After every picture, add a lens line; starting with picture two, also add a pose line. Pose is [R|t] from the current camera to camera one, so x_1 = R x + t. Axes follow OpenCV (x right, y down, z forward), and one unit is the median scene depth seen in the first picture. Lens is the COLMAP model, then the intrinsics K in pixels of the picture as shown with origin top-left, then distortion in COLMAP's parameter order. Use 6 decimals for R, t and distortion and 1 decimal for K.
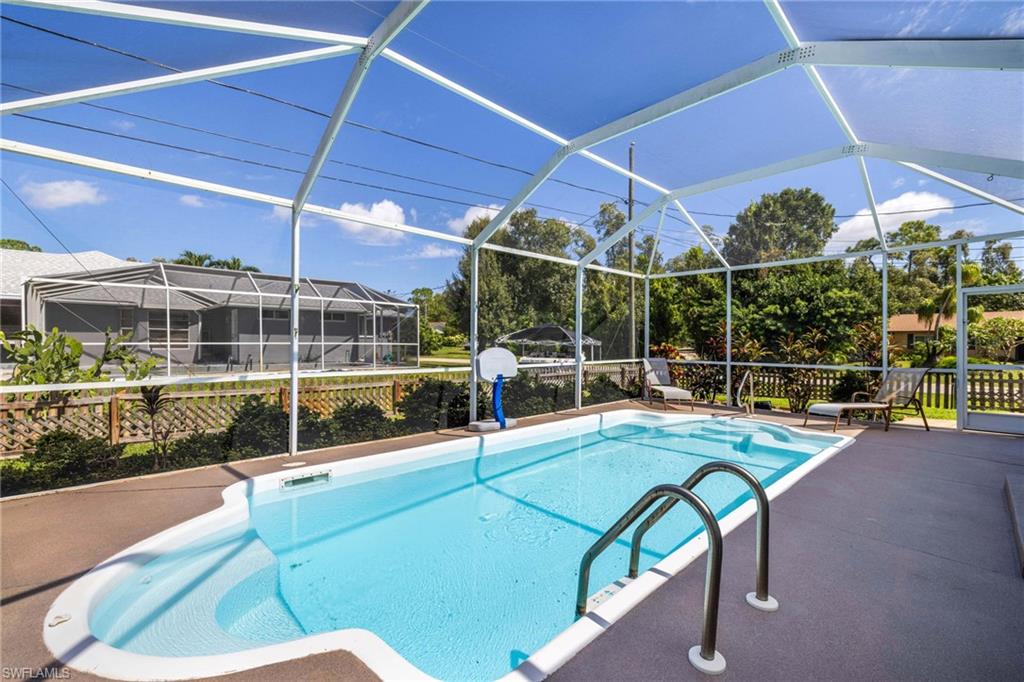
lens RADIAL K [[438.2, 0, 512.0], [0, 438.2, 341.0], [0, 0, 1]] dist [0.001306, 0.000033]
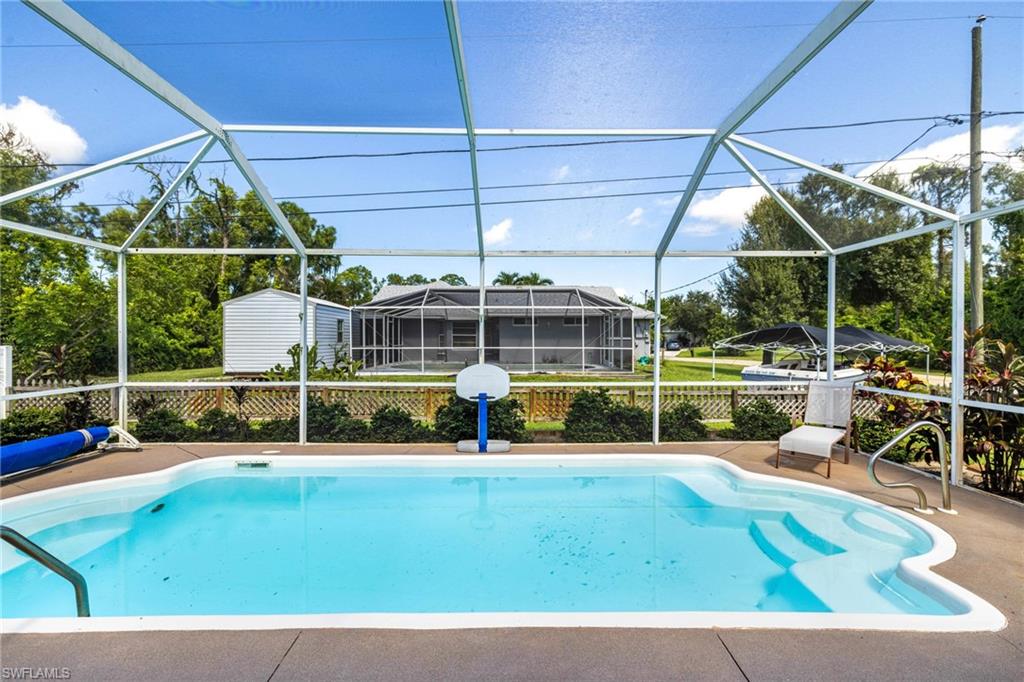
lens RADIAL K [[441.8, 0, 512.0], [0, 441.8, 341.0], [0, 0, 1]] dist [0.000404, -0.000134]
pose [[0.740384, -0.002118, -0.672181, 0.219969], [0.004590, 0.999988, 0.001904, -0.011159], [0.672168, -0.004495, 0.740385, 0.121485]]
